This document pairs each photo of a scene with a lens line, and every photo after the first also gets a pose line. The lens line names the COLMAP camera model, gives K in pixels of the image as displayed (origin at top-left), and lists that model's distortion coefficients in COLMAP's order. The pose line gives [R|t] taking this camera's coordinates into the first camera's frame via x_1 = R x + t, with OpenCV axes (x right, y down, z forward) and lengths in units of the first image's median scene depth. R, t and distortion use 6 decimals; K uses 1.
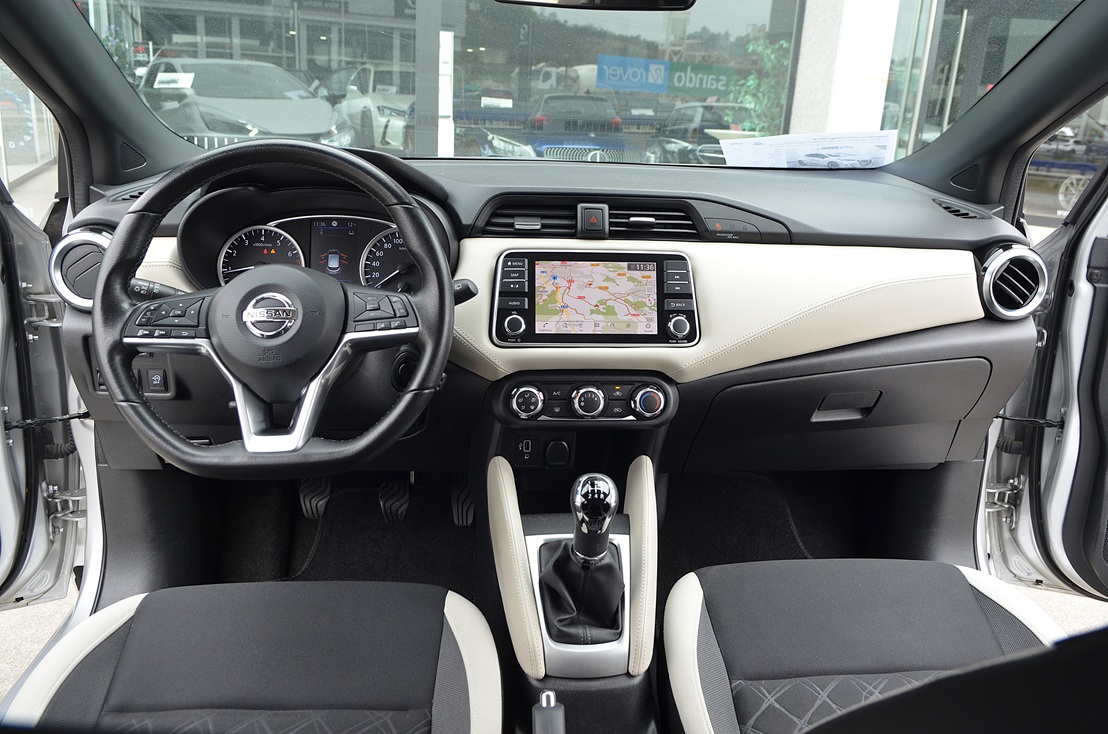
lens RADIAL K [[786.2, 0, 555.6], [0, 786.2, 372.3], [0, 0, 1]] dist [-0.056056, -0.002460]
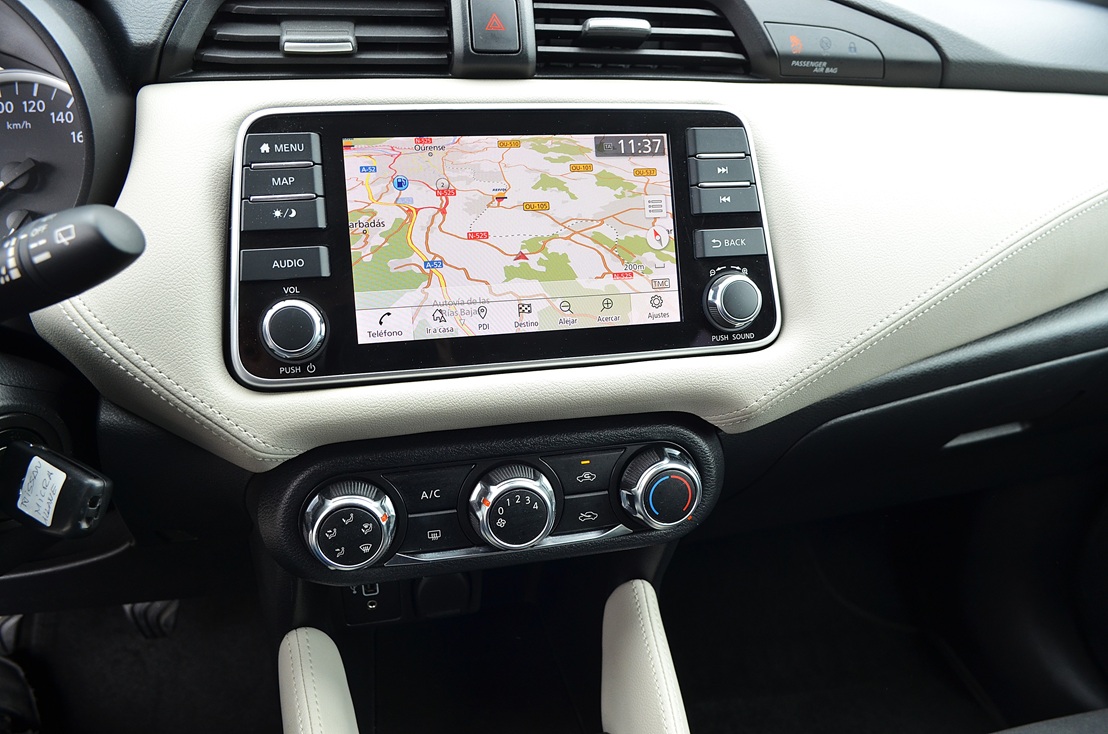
lens RADIAL K [[786.2, 0, 555.5], [0, 786.2, 361.8], [0, 0, 1]] dist [-0.056056, -0.002460]
pose [[0.985172, -0.072392, 0.155551, 0.007031], [0.053643, 0.991138, 0.121523, -0.079278], [-0.162970, -0.111376, 0.980324, 0.627580]]
